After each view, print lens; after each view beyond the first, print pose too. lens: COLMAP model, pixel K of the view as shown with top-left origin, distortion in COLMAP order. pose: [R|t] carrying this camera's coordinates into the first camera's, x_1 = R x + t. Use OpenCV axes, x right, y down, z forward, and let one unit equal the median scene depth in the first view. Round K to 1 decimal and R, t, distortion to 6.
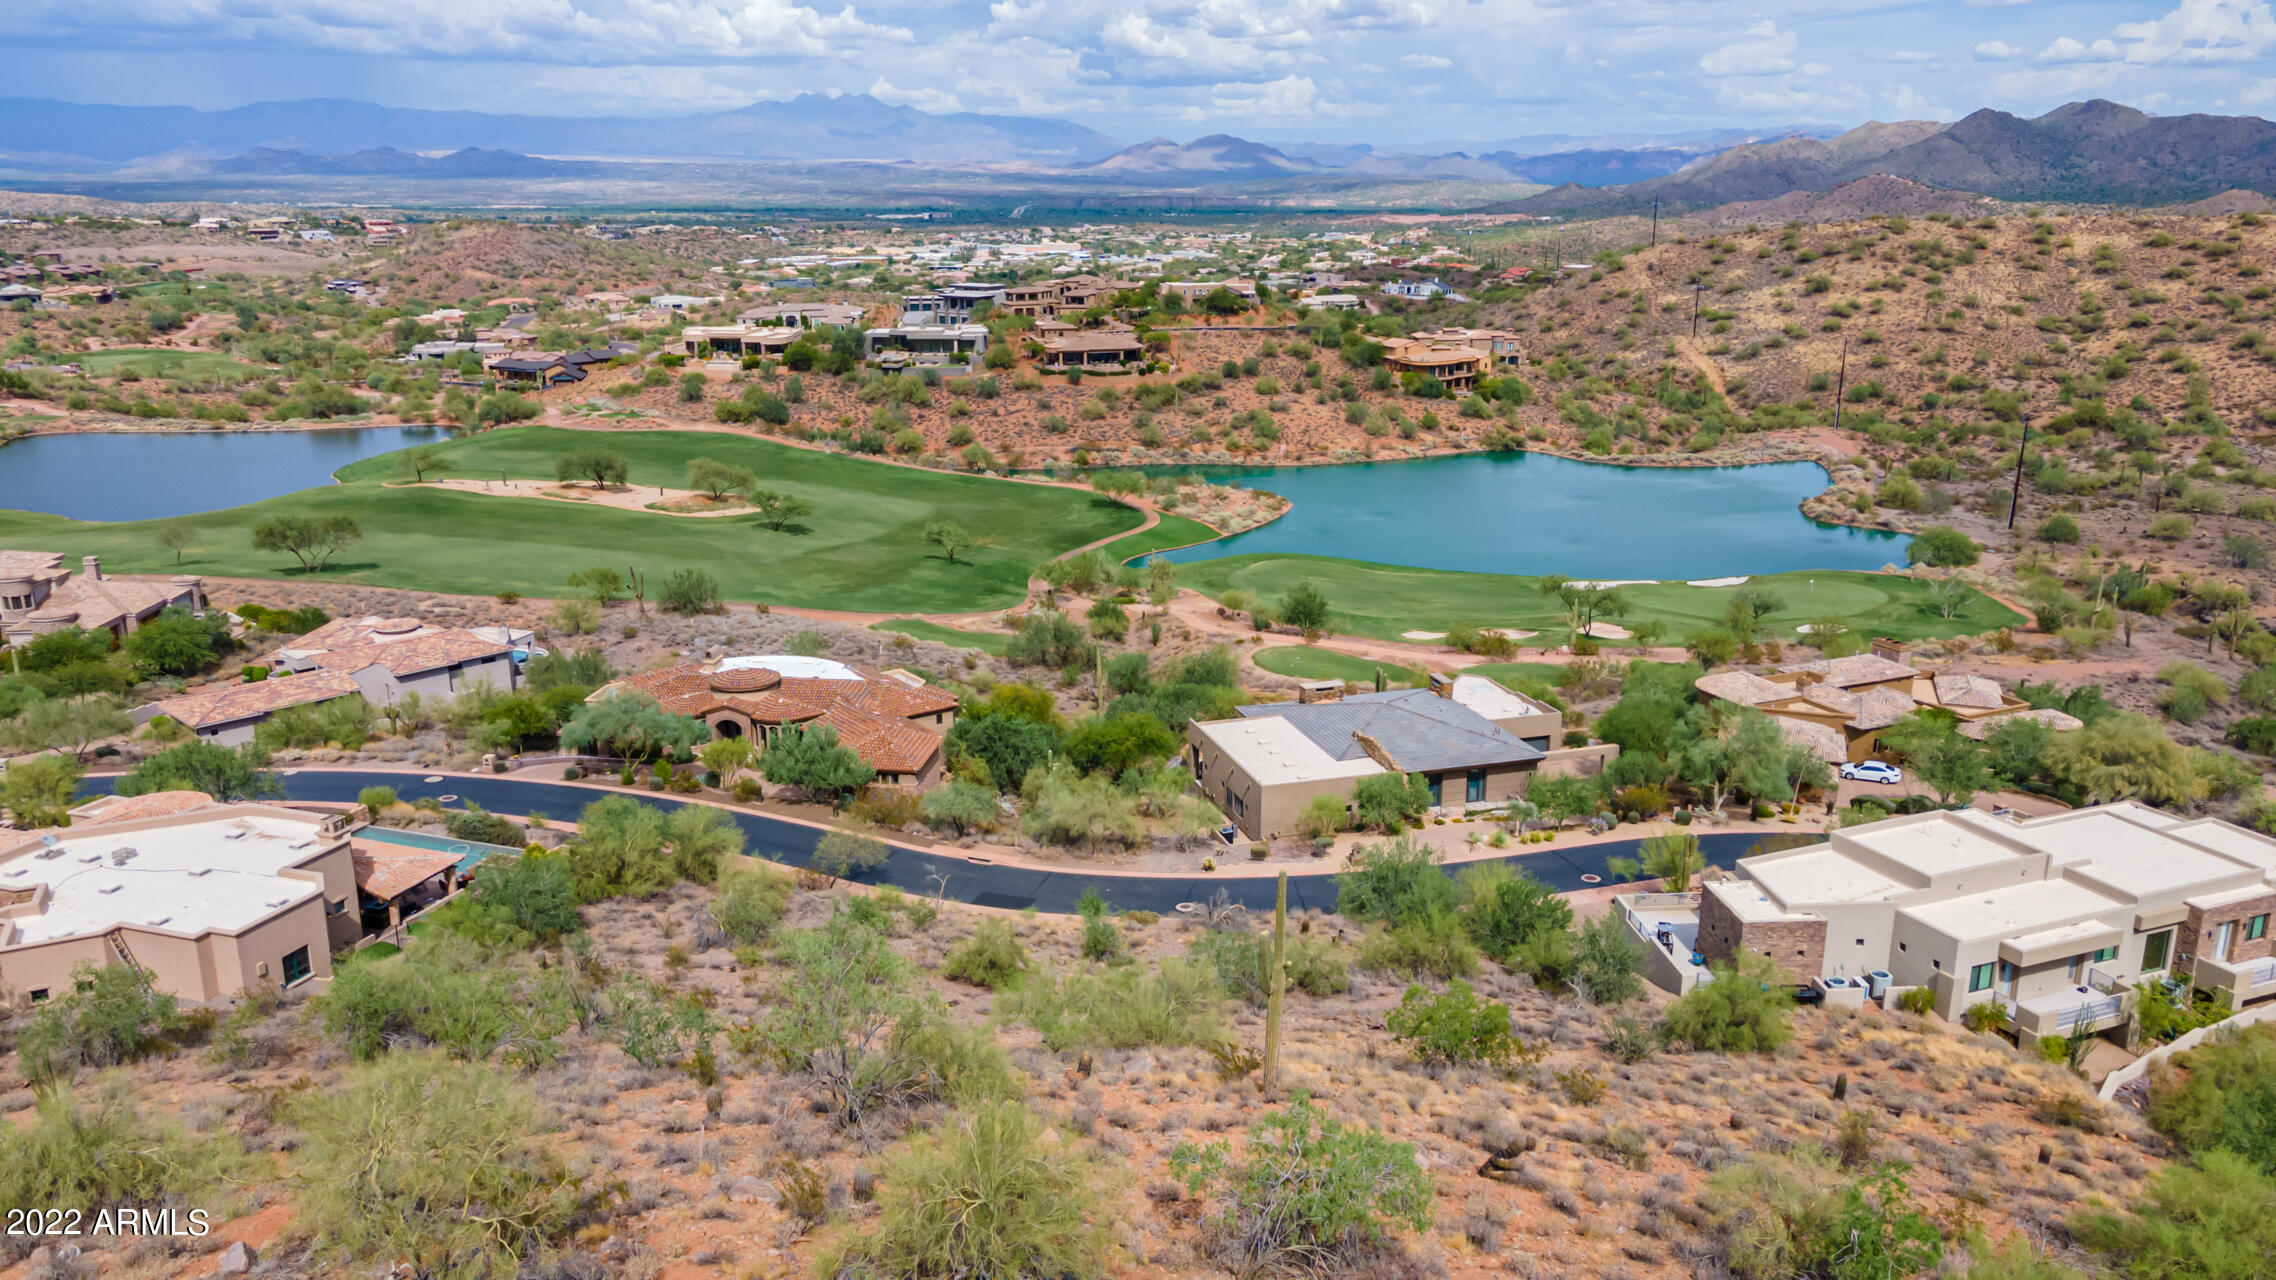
lens RADIAL K [[1652.0, 0, 1136.3], [0, 1652.0, 629.0], [0, 0, 1]] dist [0.040989, 0.004483]
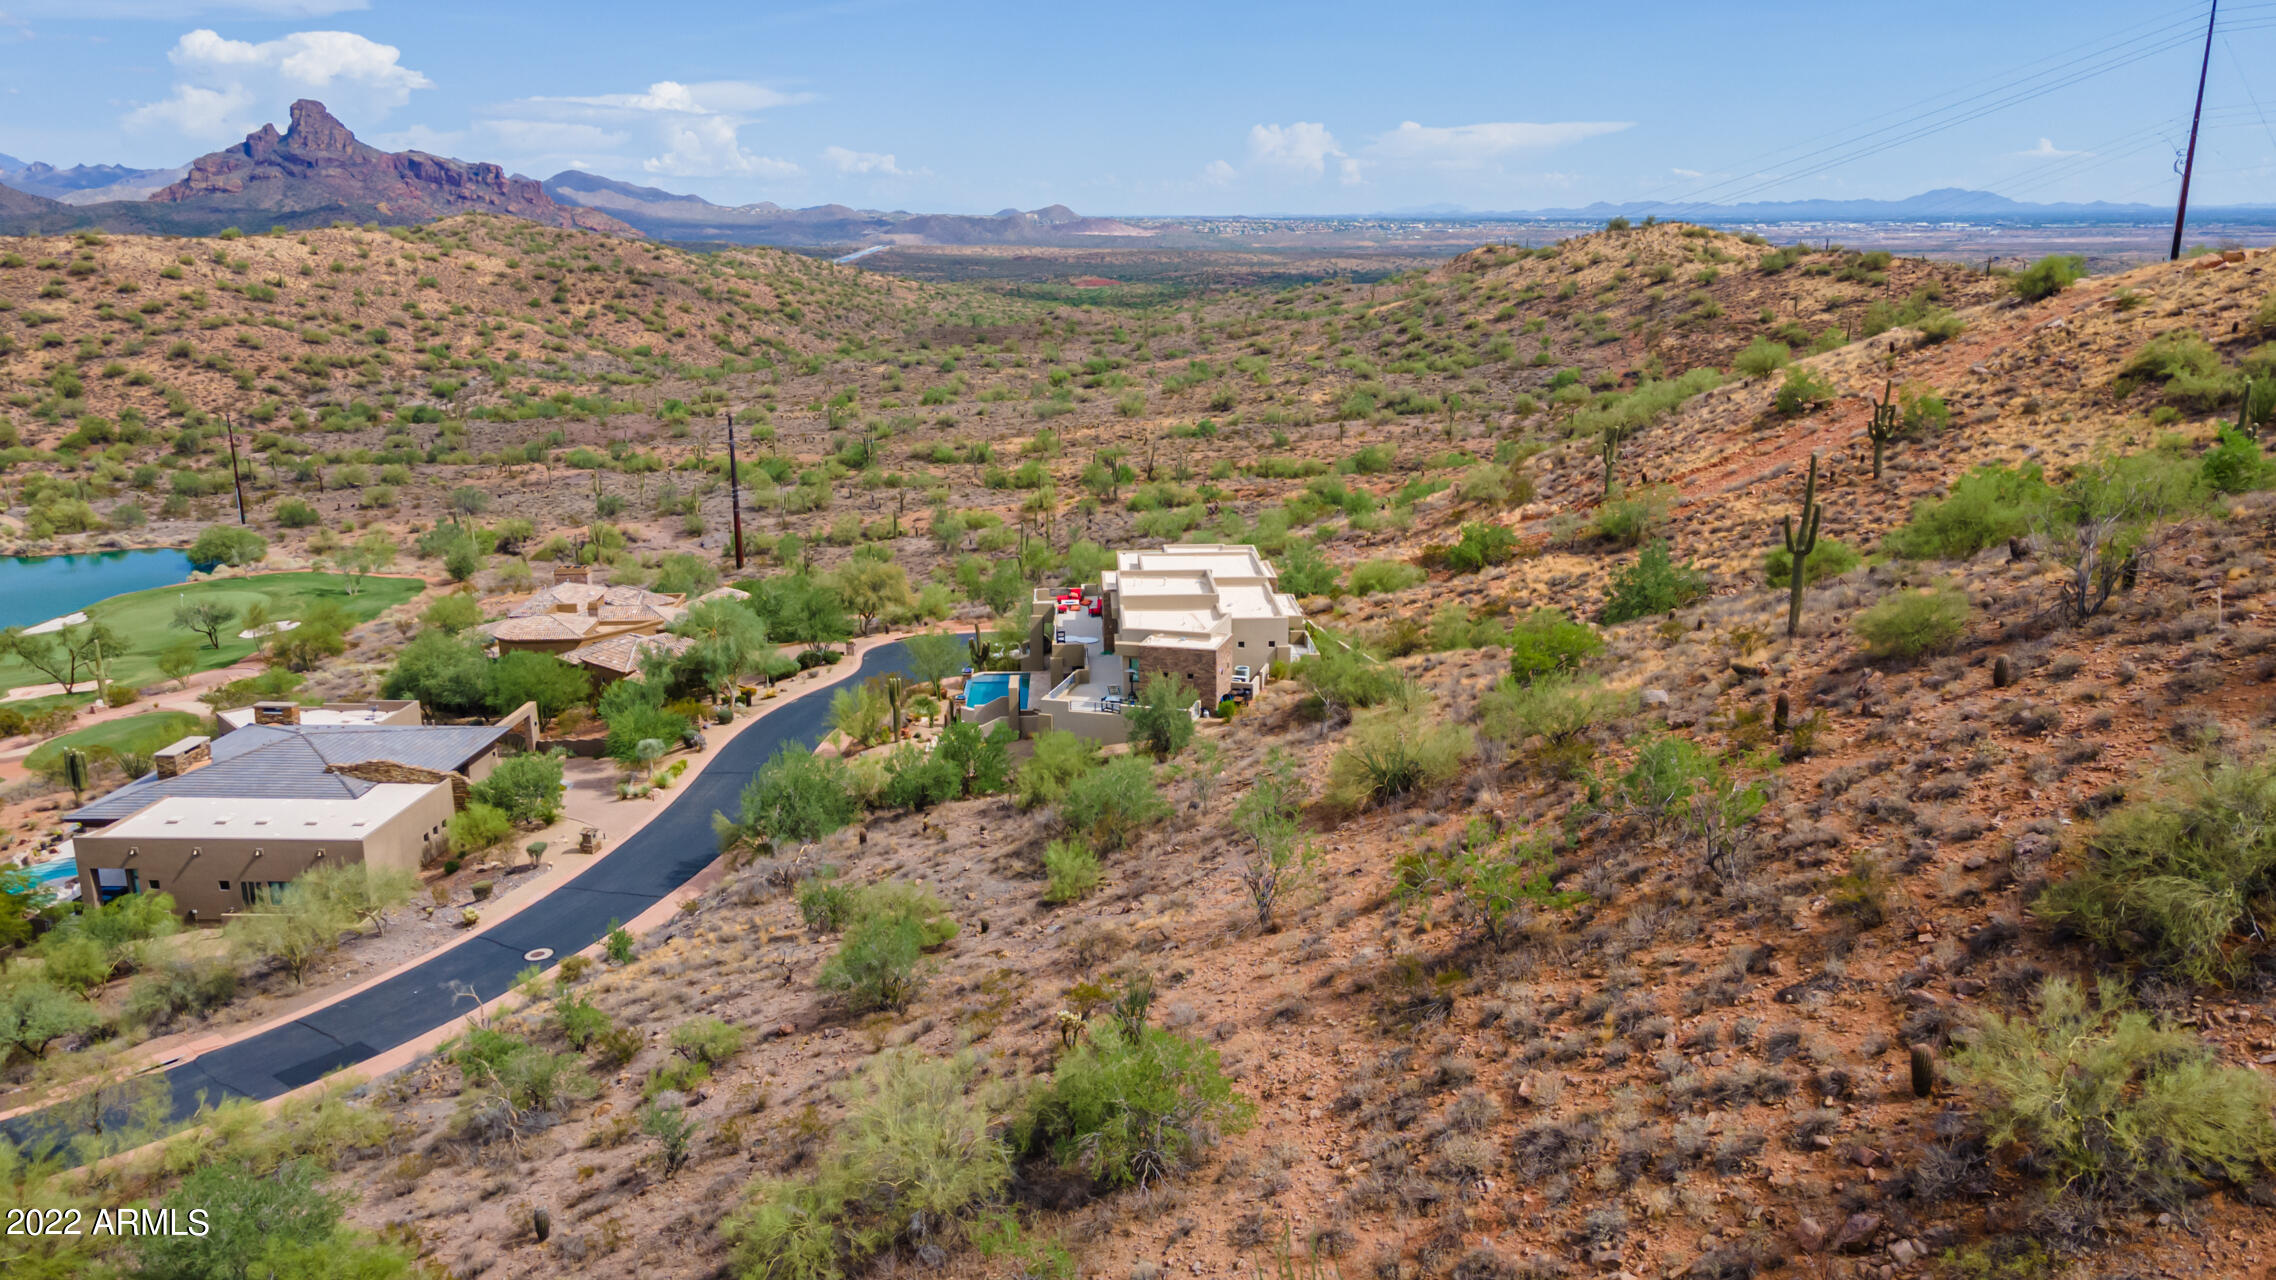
lens RADIAL K [[1684.2, 0, 1138.0], [0, 1684.2, 640.0], [0, 0, 1]] dist [-0.005463, 0.079304]
pose [[0.345337, -0.229713, 0.909931, -0.130498], [0.252051, 0.956660, 0.145852, -0.004564], [-0.903998, 0.178981, 0.388270, 0.093169]]
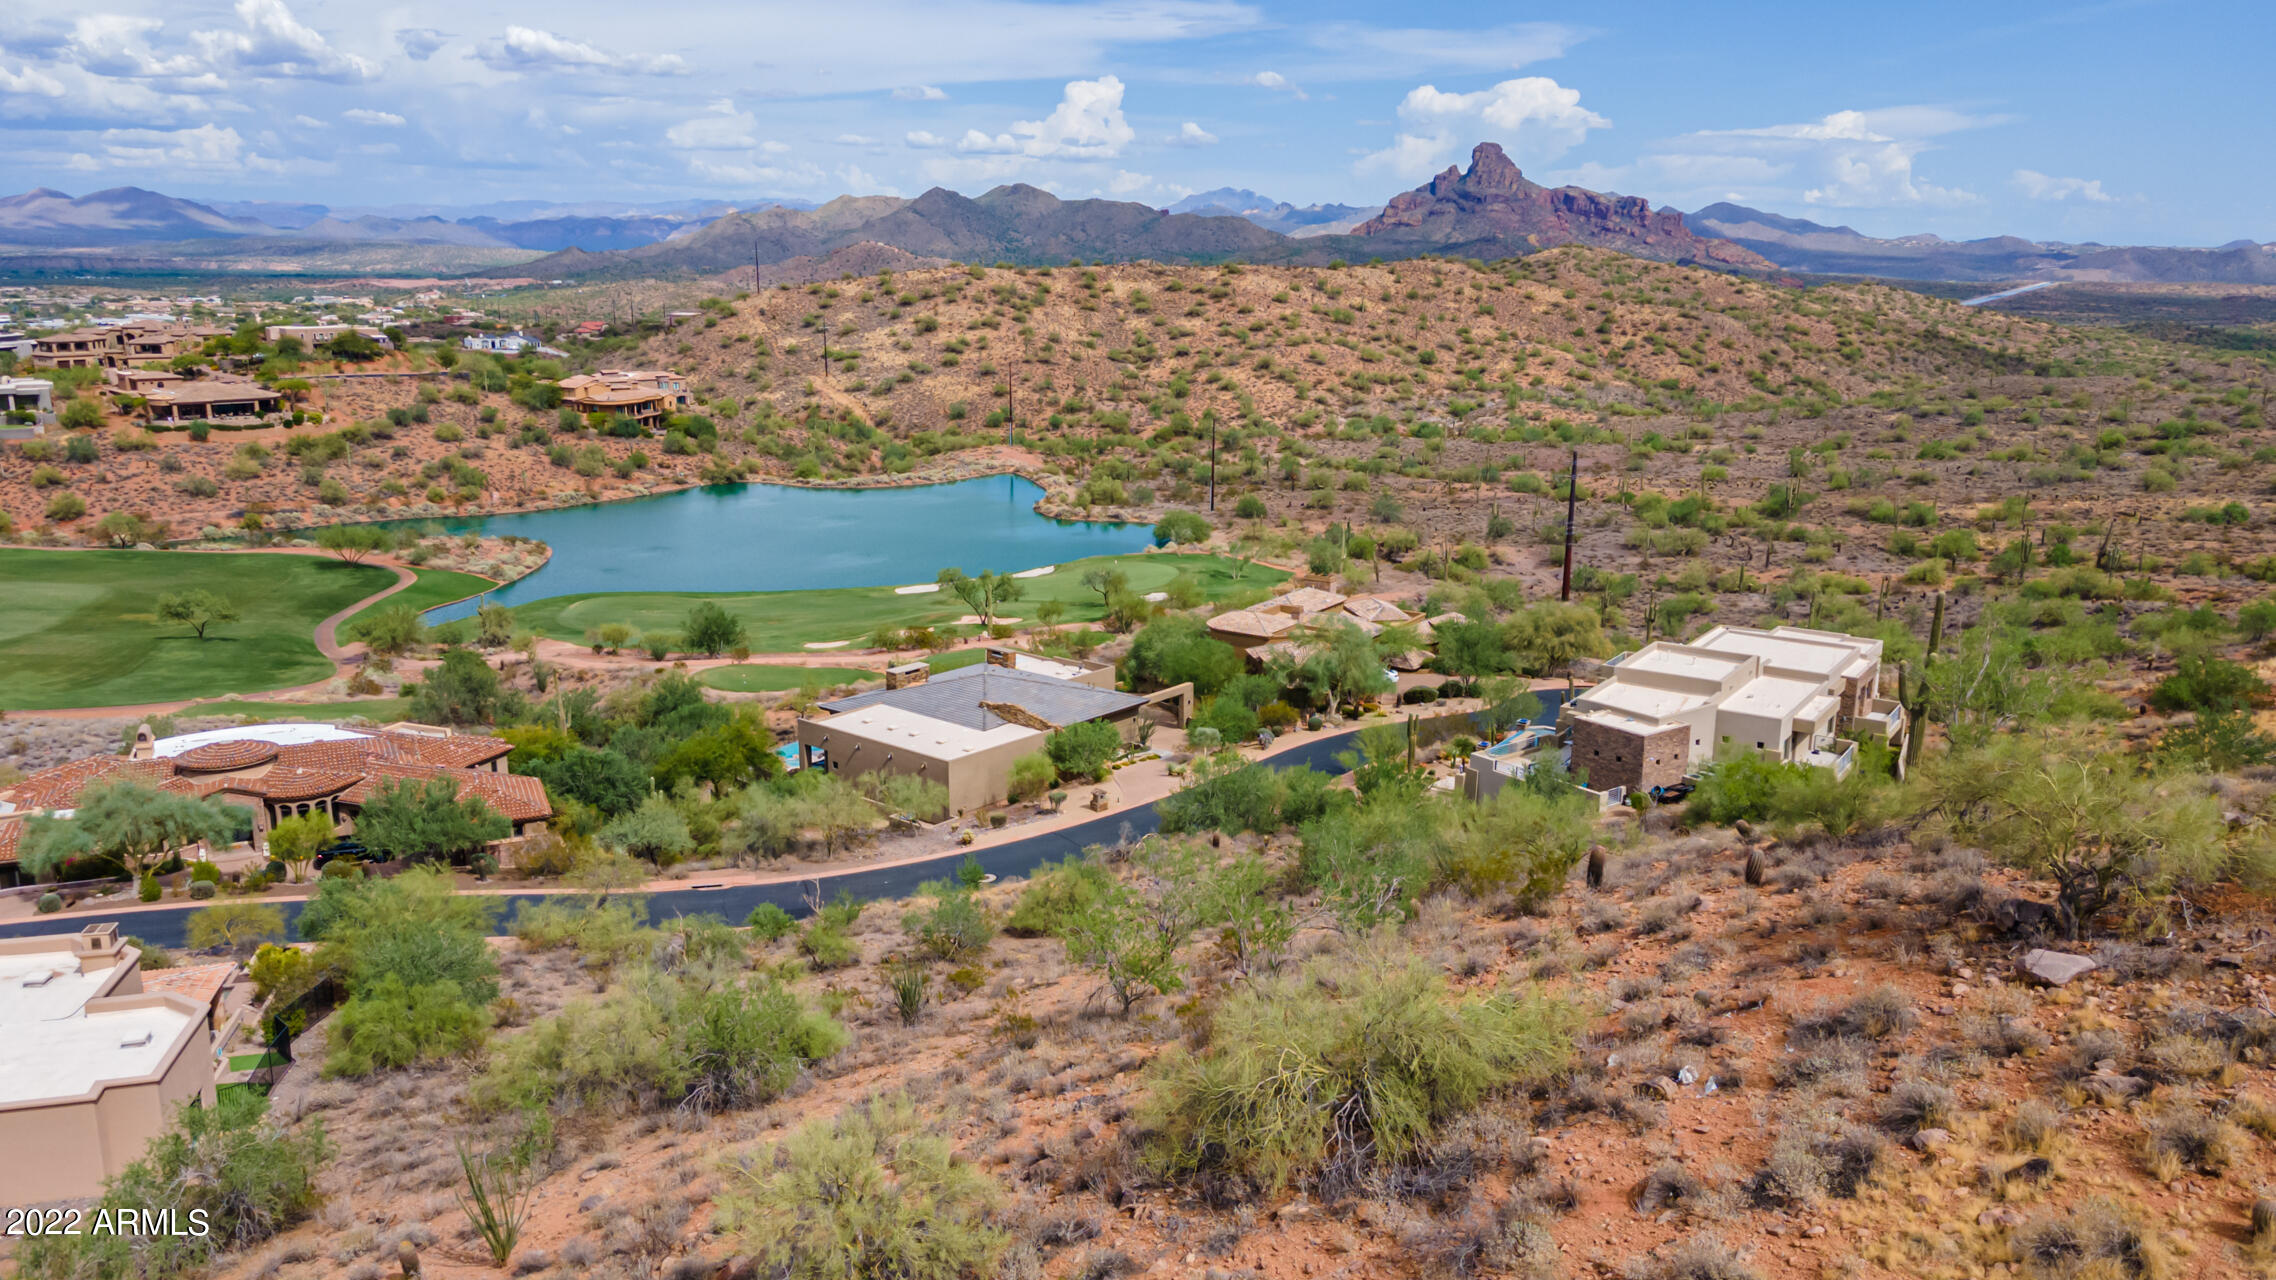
lens RADIAL K [[1673.6, 0, 1138.0], [0, 1673.6, 640.0], [0, 0, 1]] dist [0.003021, 0.056551]
pose [[0.838838, -0.118359, 0.531359, -0.087893], [0.136638, 0.990609, 0.004950, 0.009576], [-0.526955, 0.068452, 0.847132, 0.032628]]
